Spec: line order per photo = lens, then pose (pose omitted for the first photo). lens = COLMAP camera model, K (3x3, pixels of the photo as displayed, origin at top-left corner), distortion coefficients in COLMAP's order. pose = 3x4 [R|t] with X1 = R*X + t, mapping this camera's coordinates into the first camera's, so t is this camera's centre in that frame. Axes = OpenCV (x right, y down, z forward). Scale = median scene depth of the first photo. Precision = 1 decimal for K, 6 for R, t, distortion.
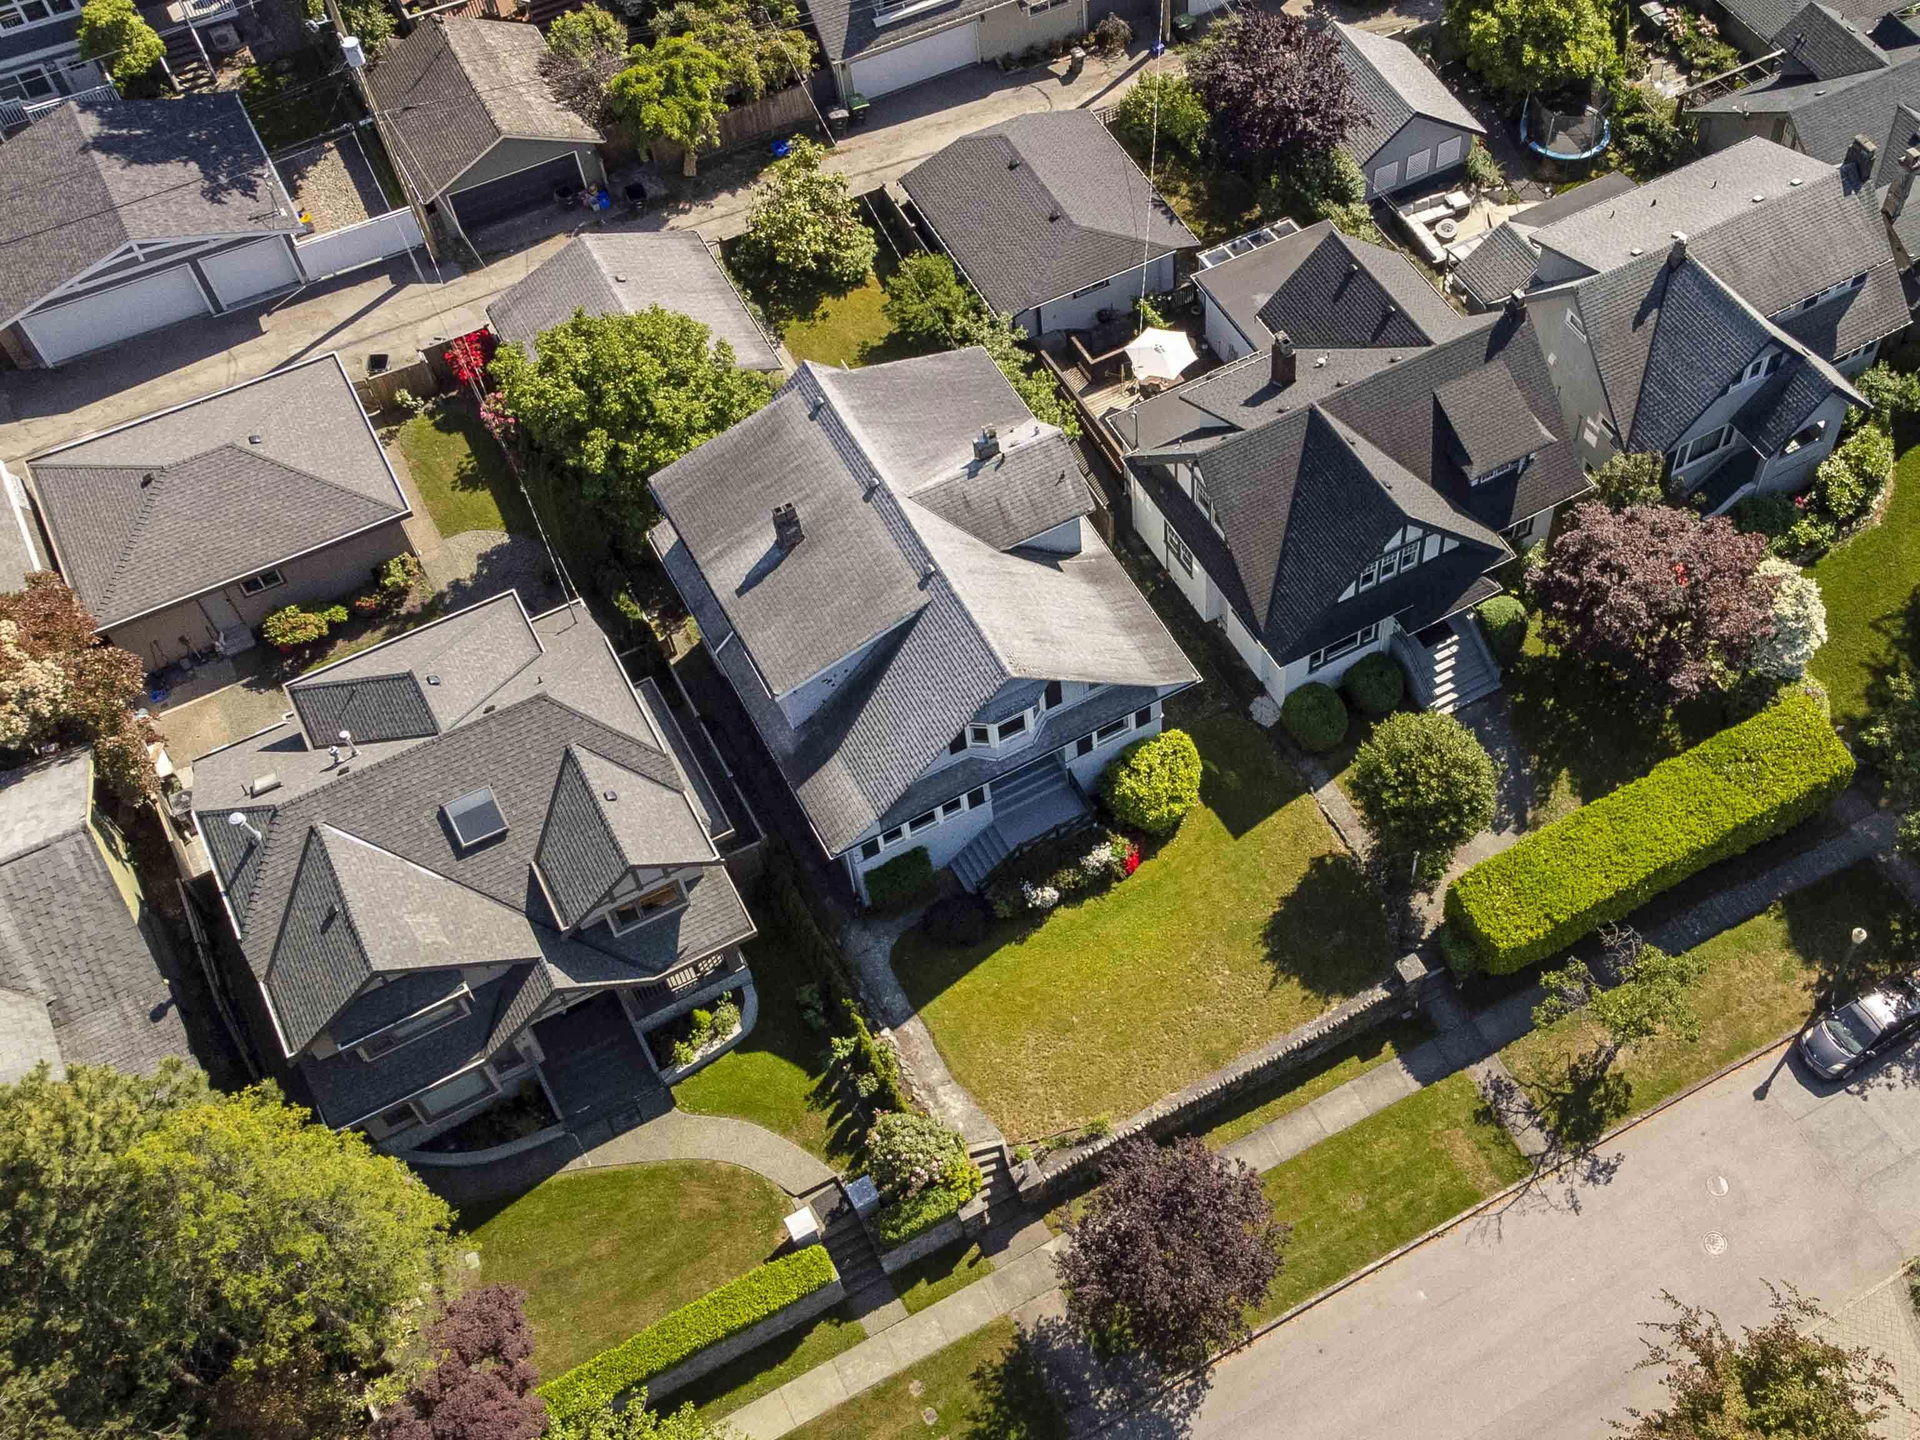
lens RADIAL K [[2071.9, 0, 1211.5], [0, 2071.9, 702.6], [0, 0, 1]] dist [0.052775, -0.050272]
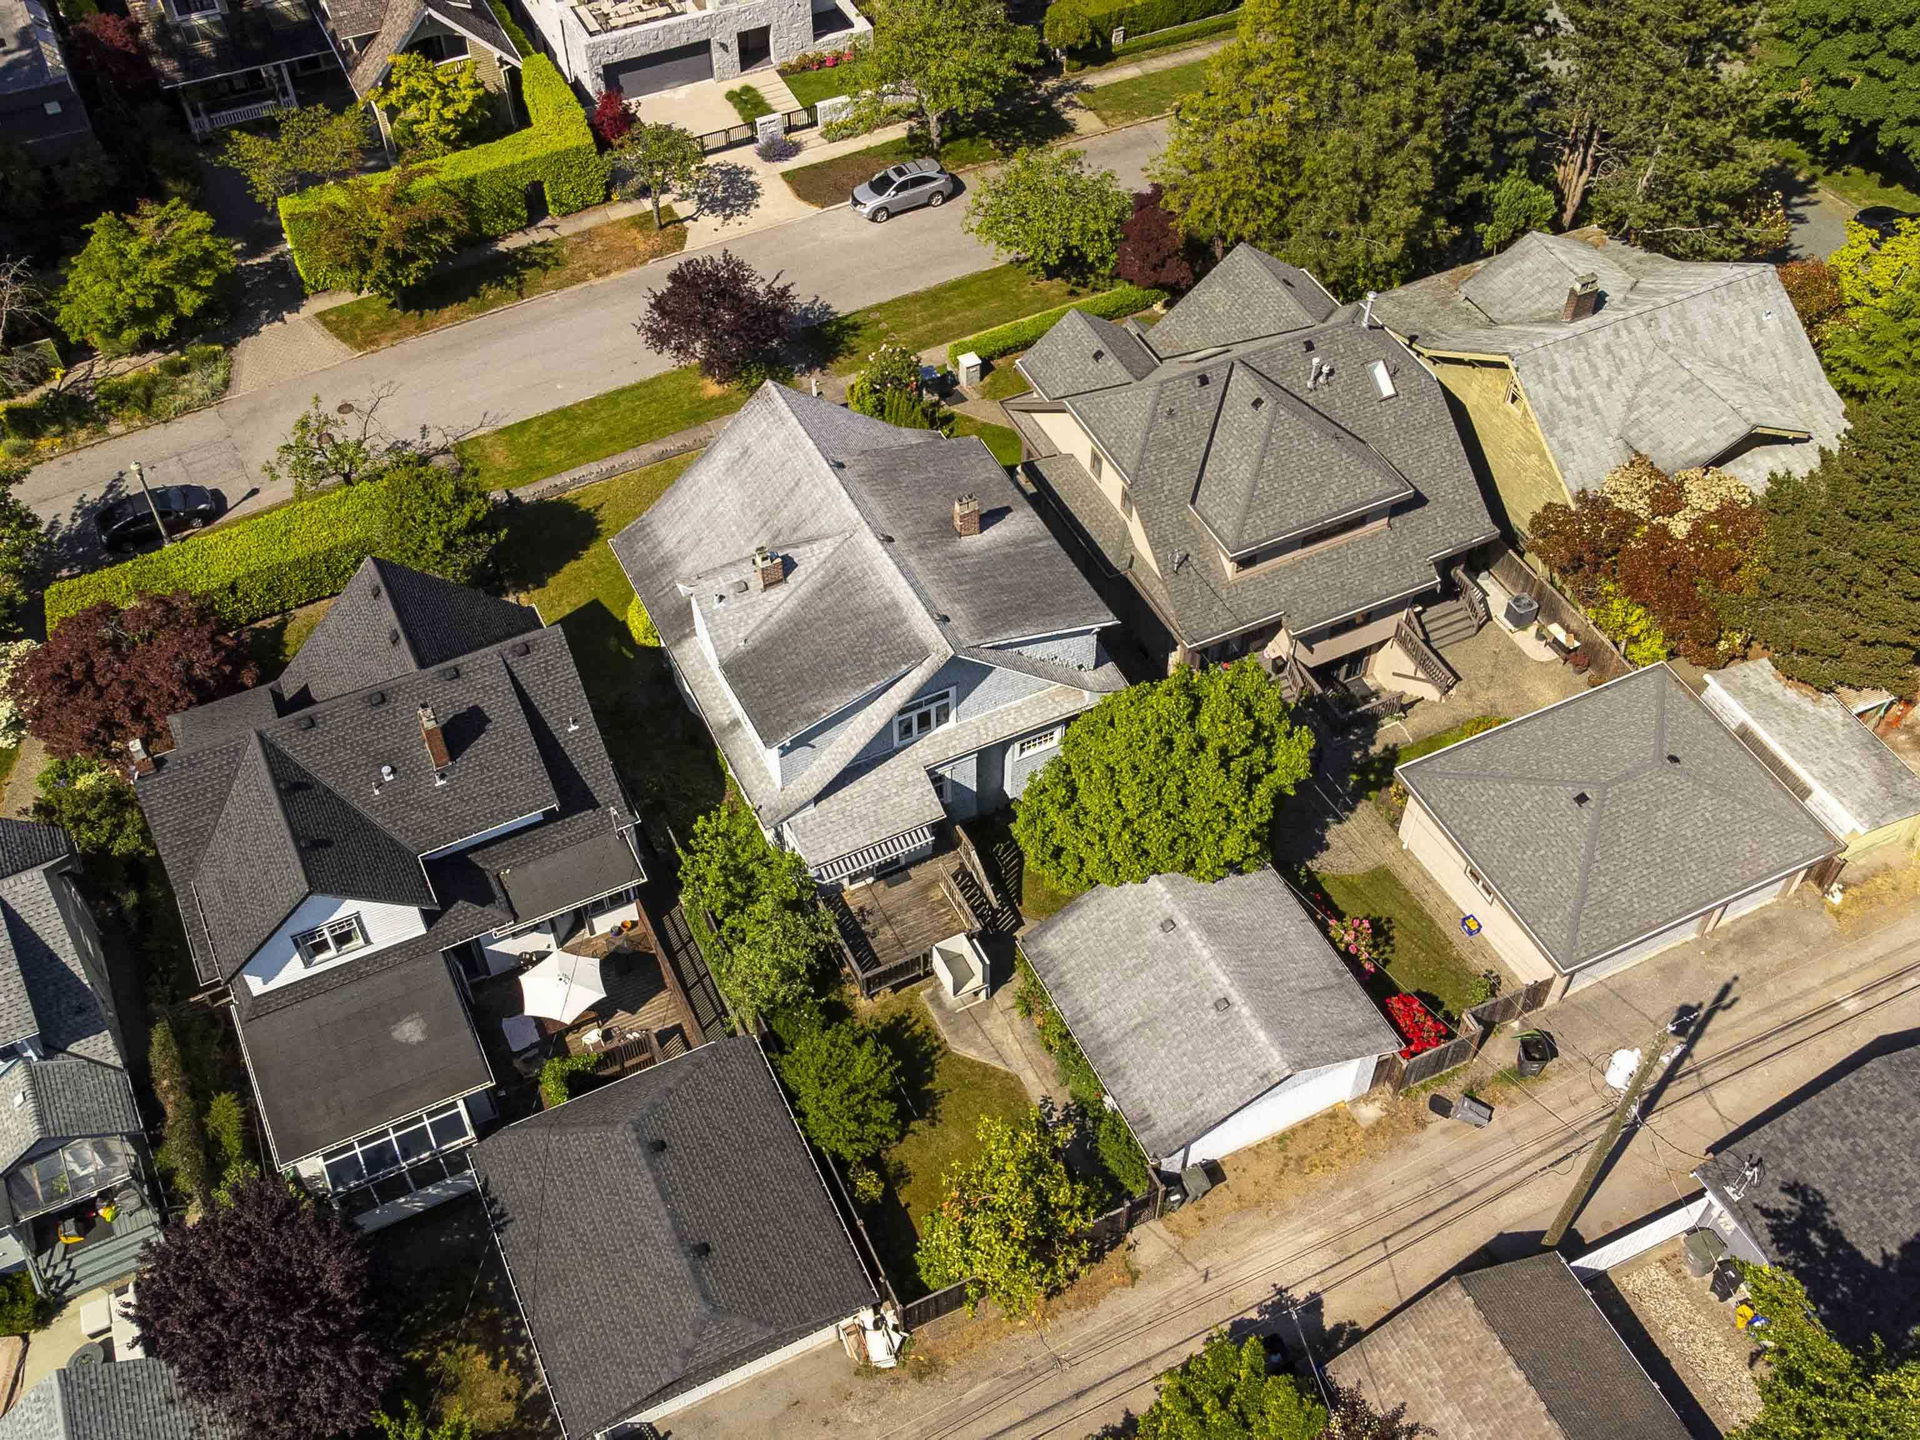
lens RADIAL K [[1894.9, 0, 930.5], [0, 1894.9, 742.6], [0, 0, 1]] dist [0.011858, 0.013116]
pose [[-0.996268, -0.076109, 0.040722, -0.223269], [0.058917, -0.254793, 0.965199, -0.994151], [-0.063085, 0.963996, 0.258326, 0.831208]]
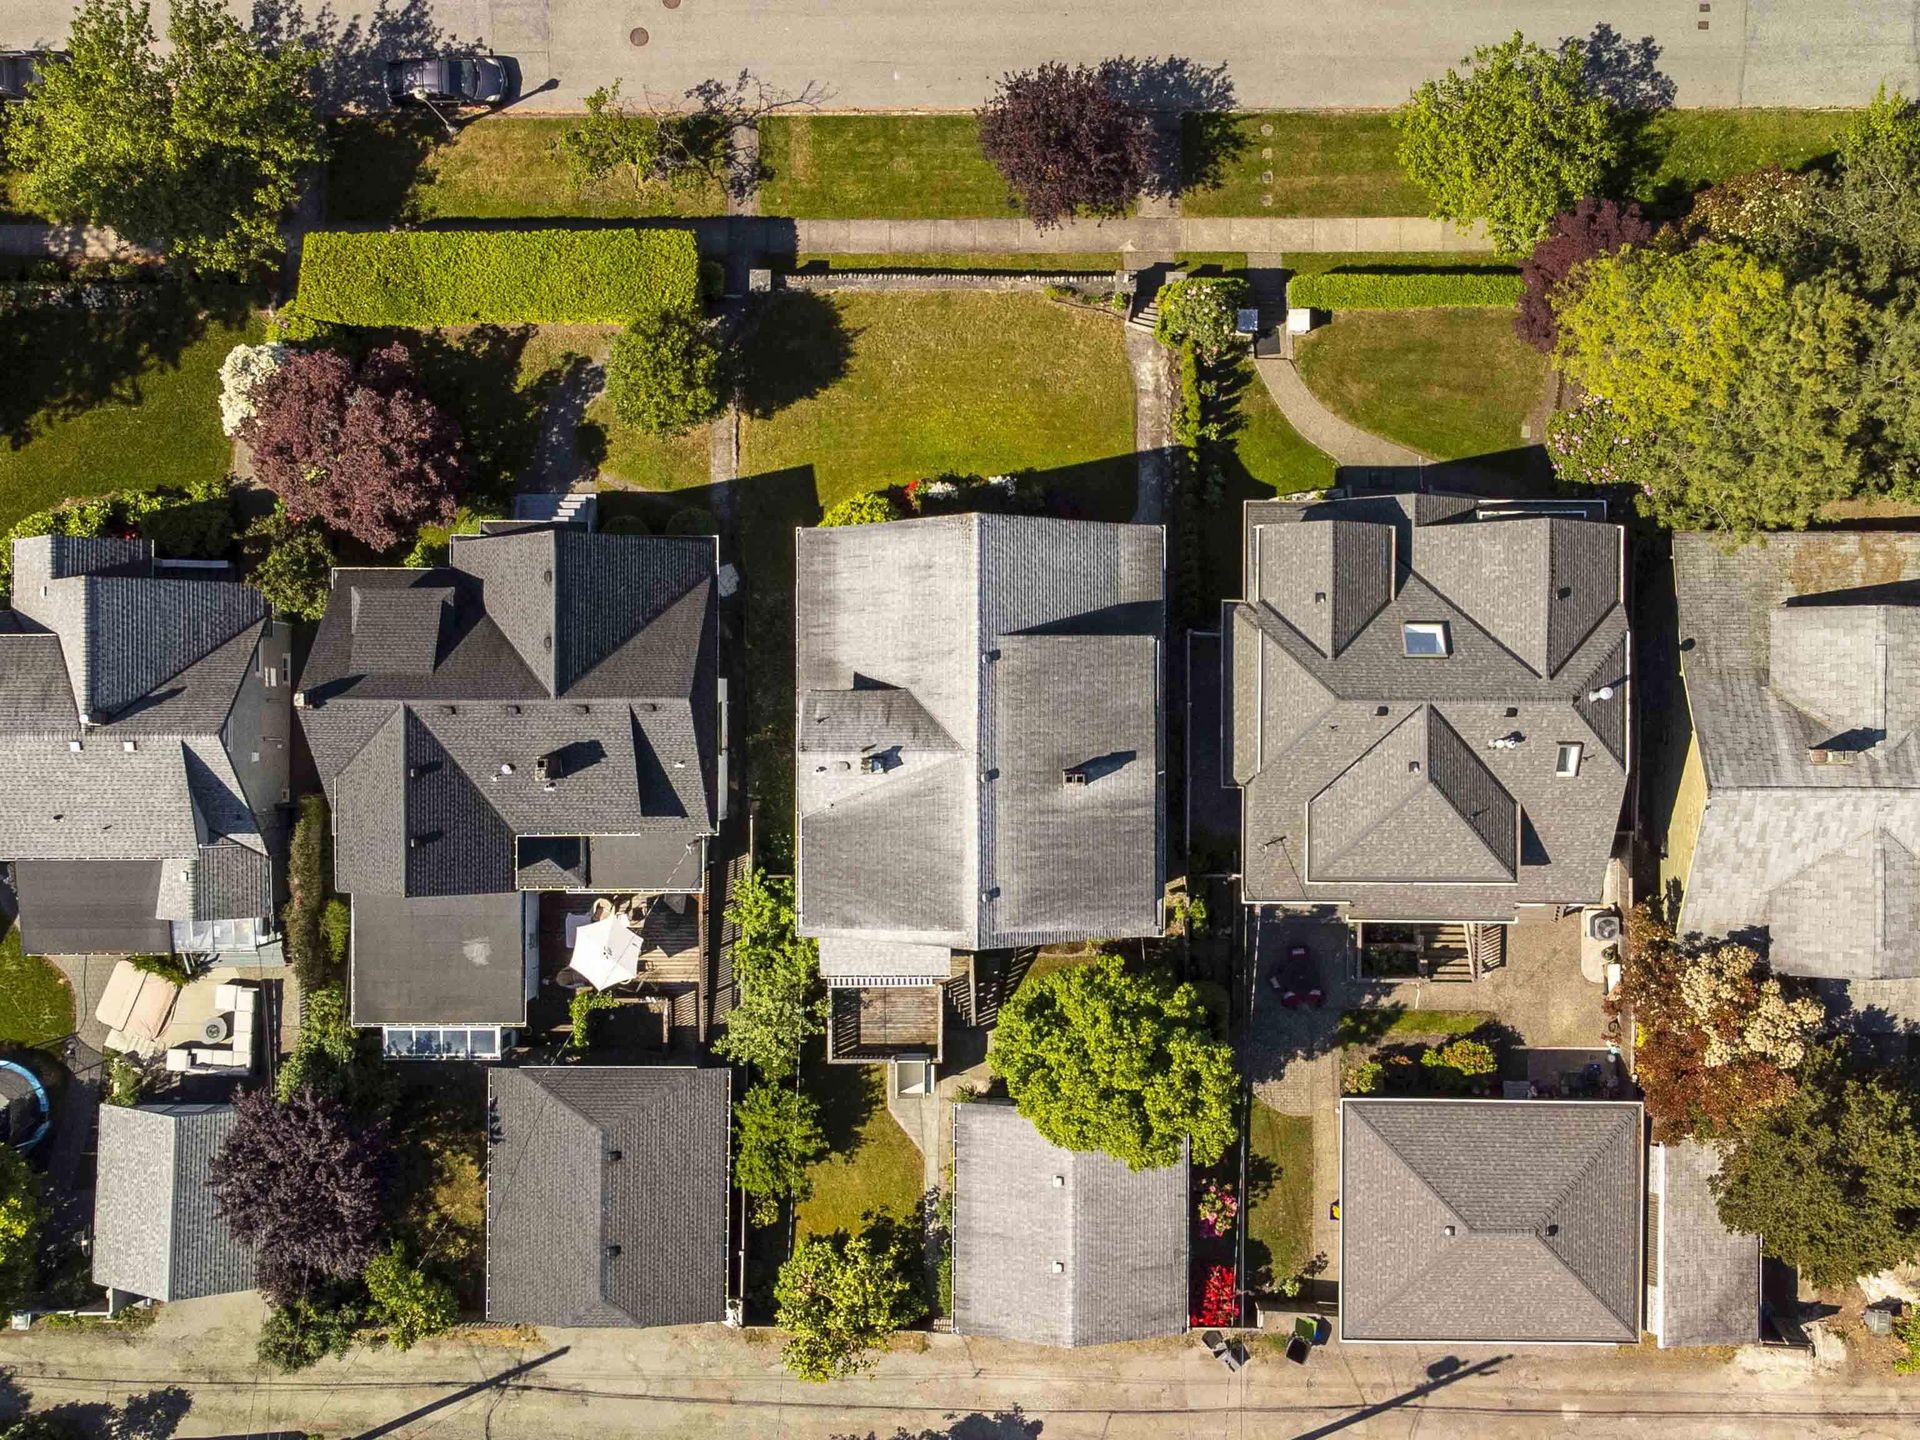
lens RADIAL K [[2077.8, 0, 991.3], [0, 2077.8, 728.6], [0, 0, 1]] dist [0.031196, 0.003549]
pose [[-0.860429, -0.509560, -0.003313, -0.144192], [0.419806, -0.712529, 0.562197, -0.663474], [-0.288833, 0.482339, 0.826997, 0.105602]]
